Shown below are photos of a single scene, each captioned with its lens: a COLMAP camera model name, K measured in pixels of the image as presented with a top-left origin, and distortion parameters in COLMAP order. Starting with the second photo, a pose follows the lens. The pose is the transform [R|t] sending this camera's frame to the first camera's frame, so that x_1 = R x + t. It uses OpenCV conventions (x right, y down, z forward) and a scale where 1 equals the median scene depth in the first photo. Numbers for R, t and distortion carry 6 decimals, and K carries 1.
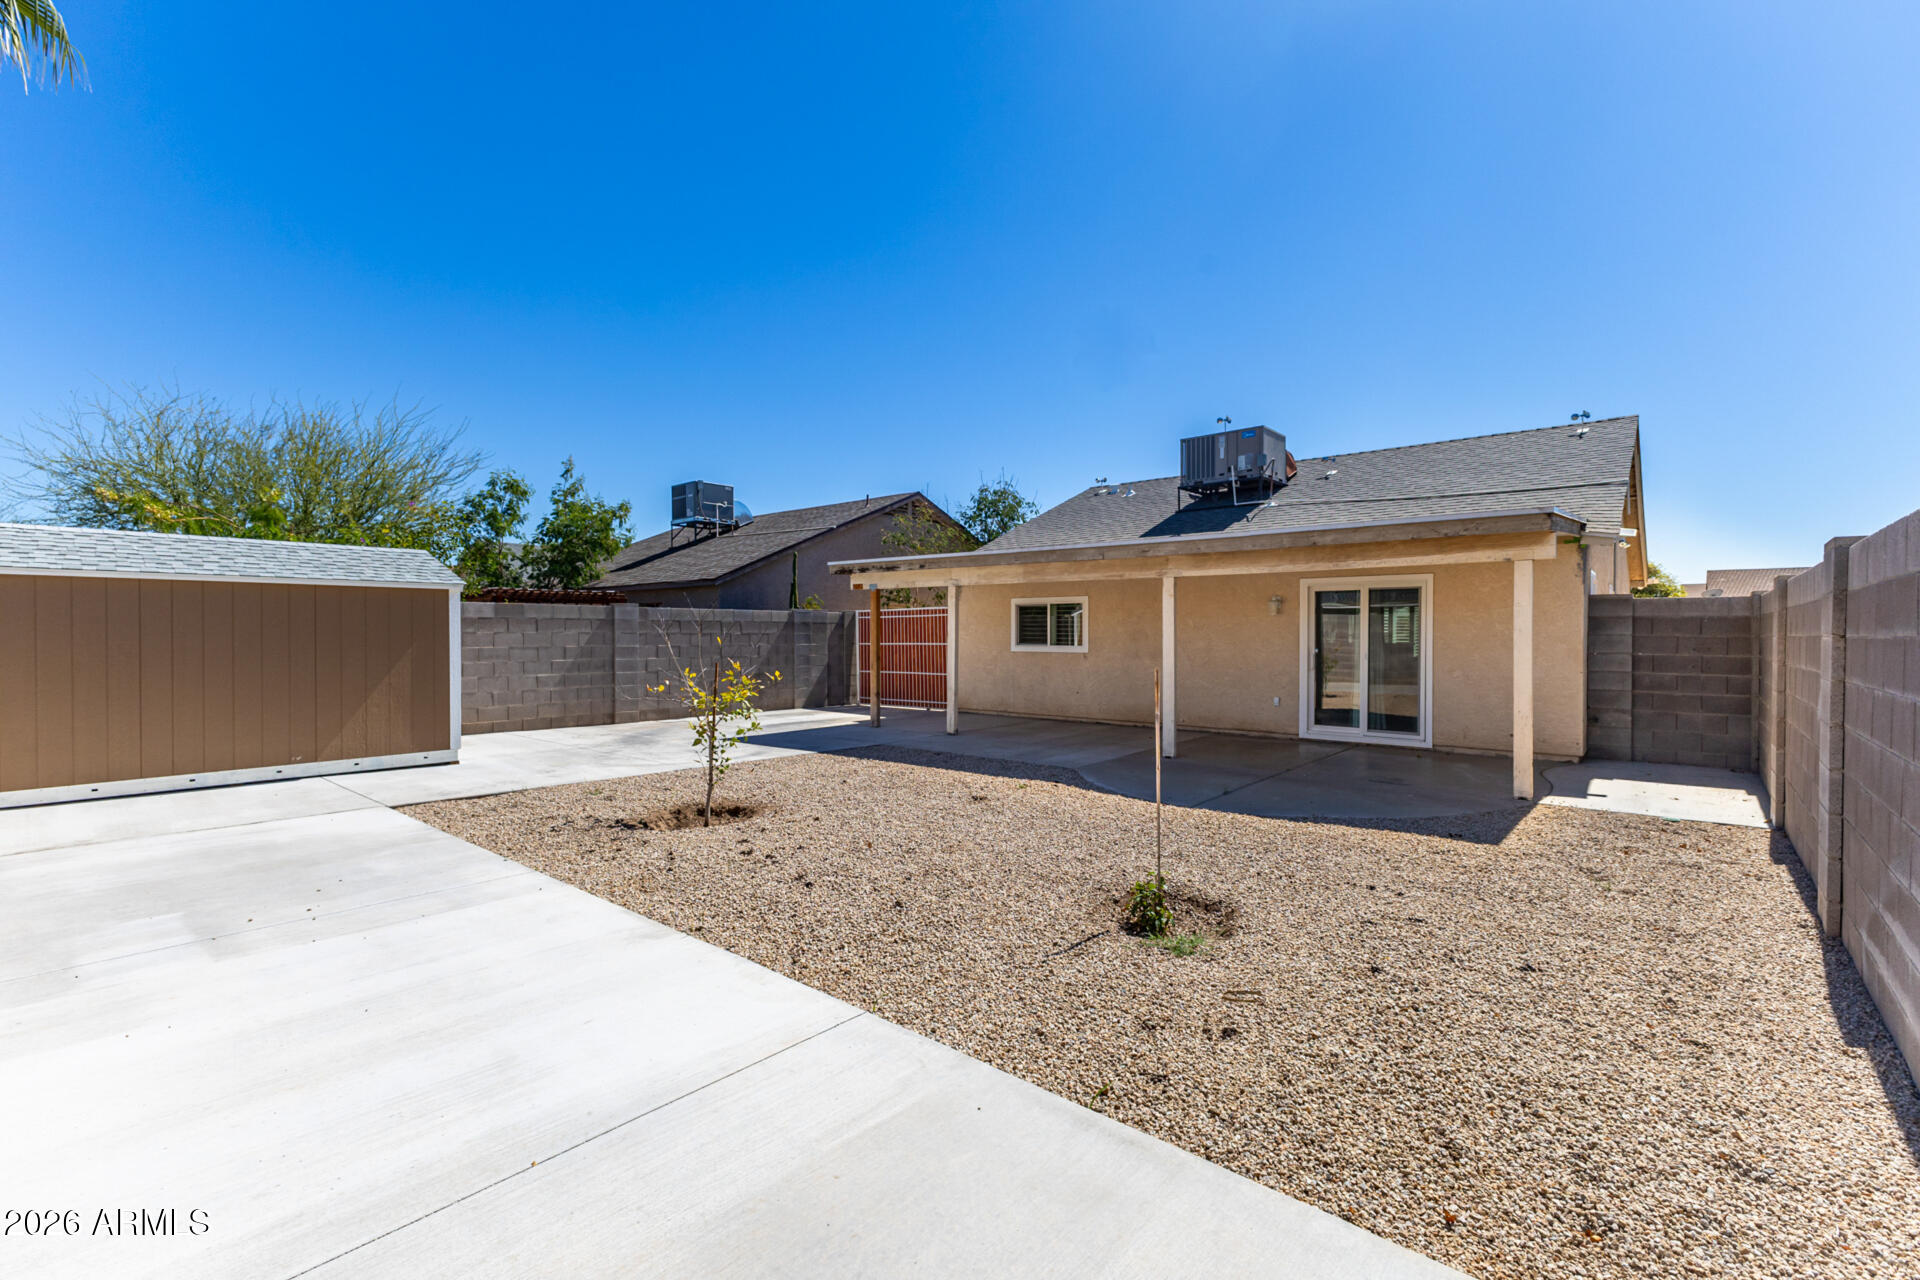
lens RADIAL K [[831.0, 0, 948.4], [0, 831.0, 632.4], [0, 0, 1]] dist [0.013853, -0.003370]
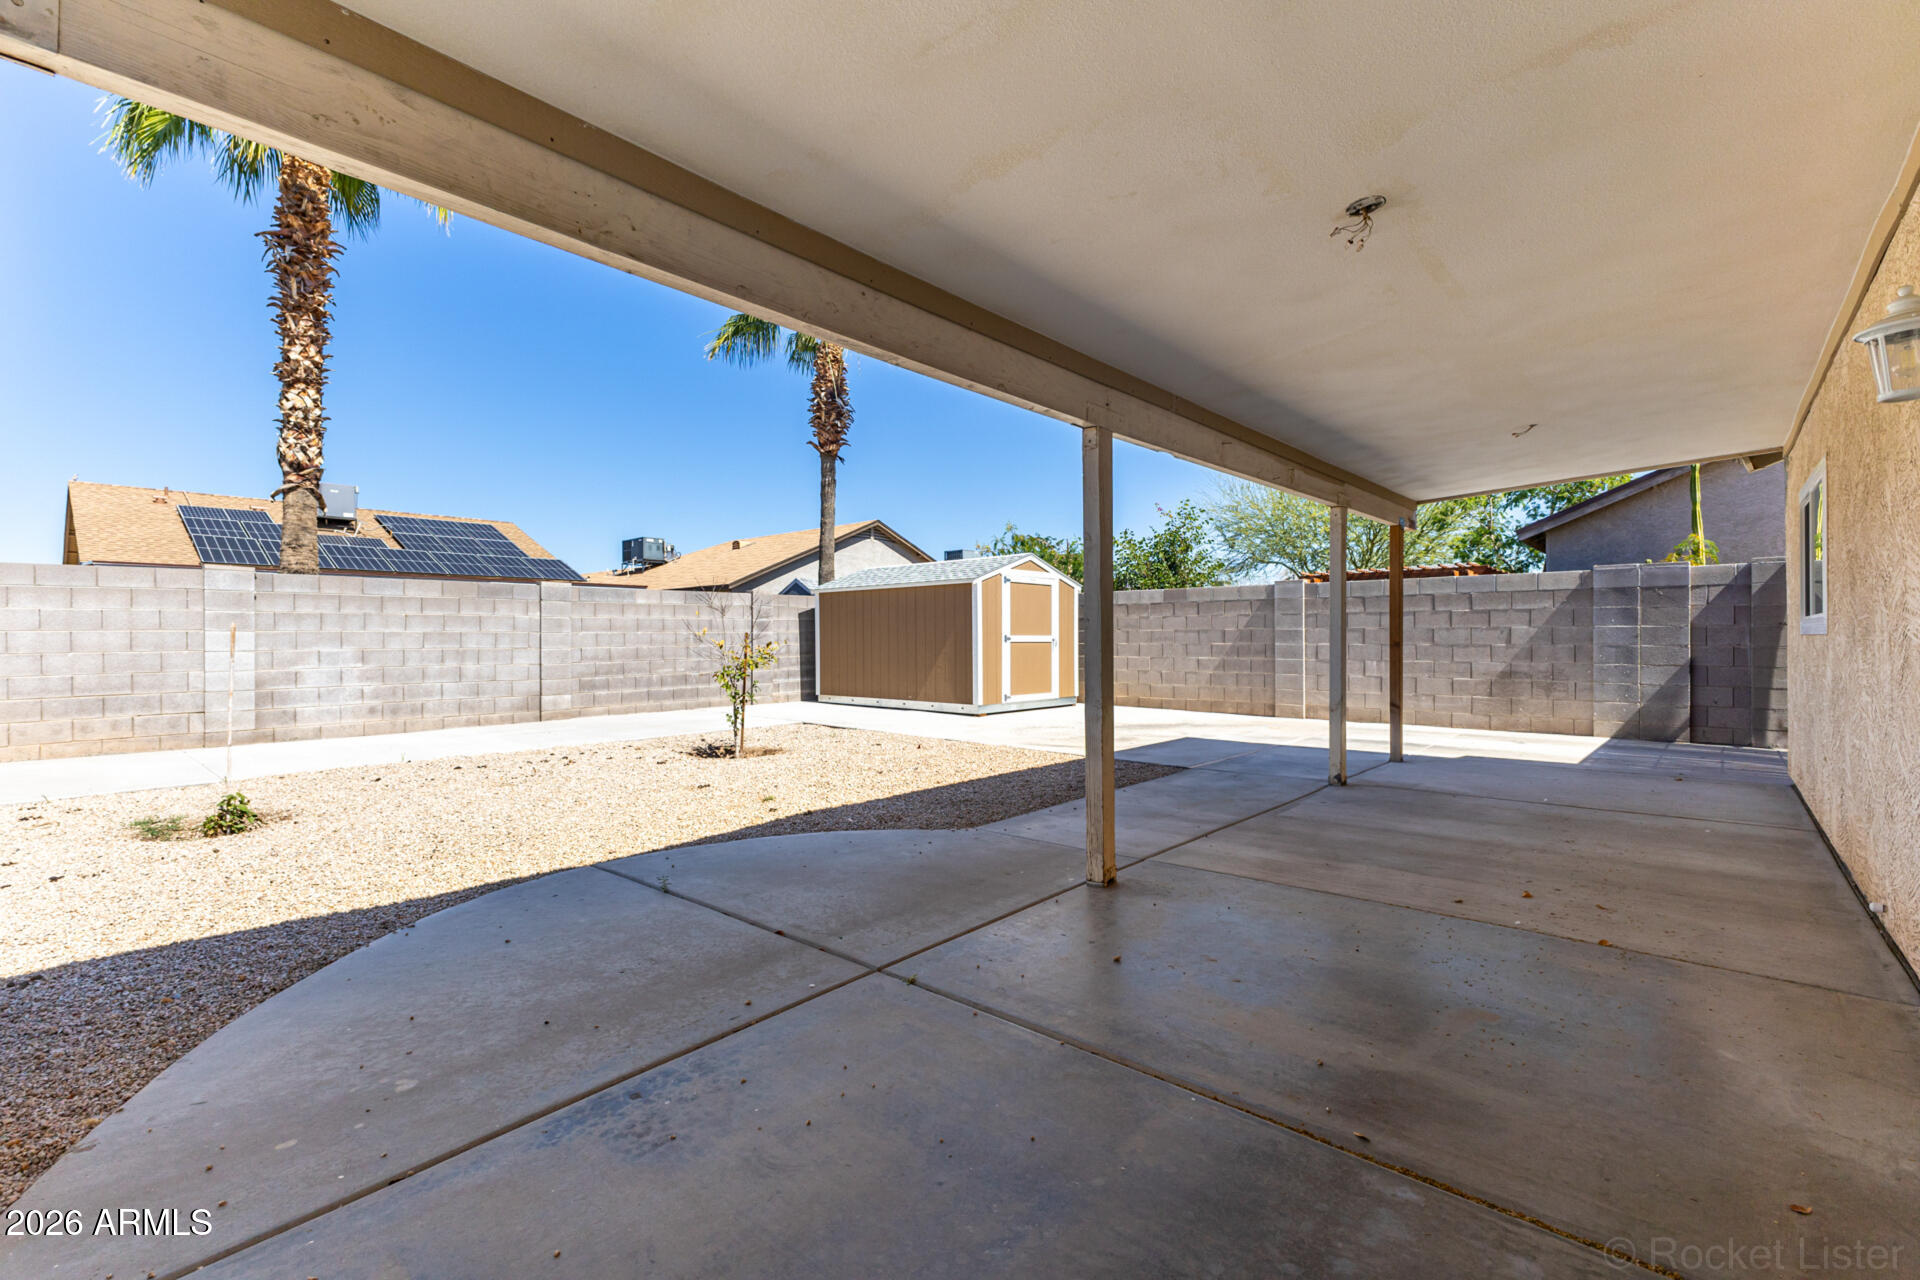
lens RADIAL K [[831.0, 0, 975.6], [0, 831.0, 636.3], [0, 0, 1]] dist [0.013853, -0.003370]
pose [[0.008369, -0.001818, -0.999963, 0.483931], [0.006644, 0.999976, -0.001763, 0.023644], [0.999943, -0.006629, 0.008380, 0.676005]]
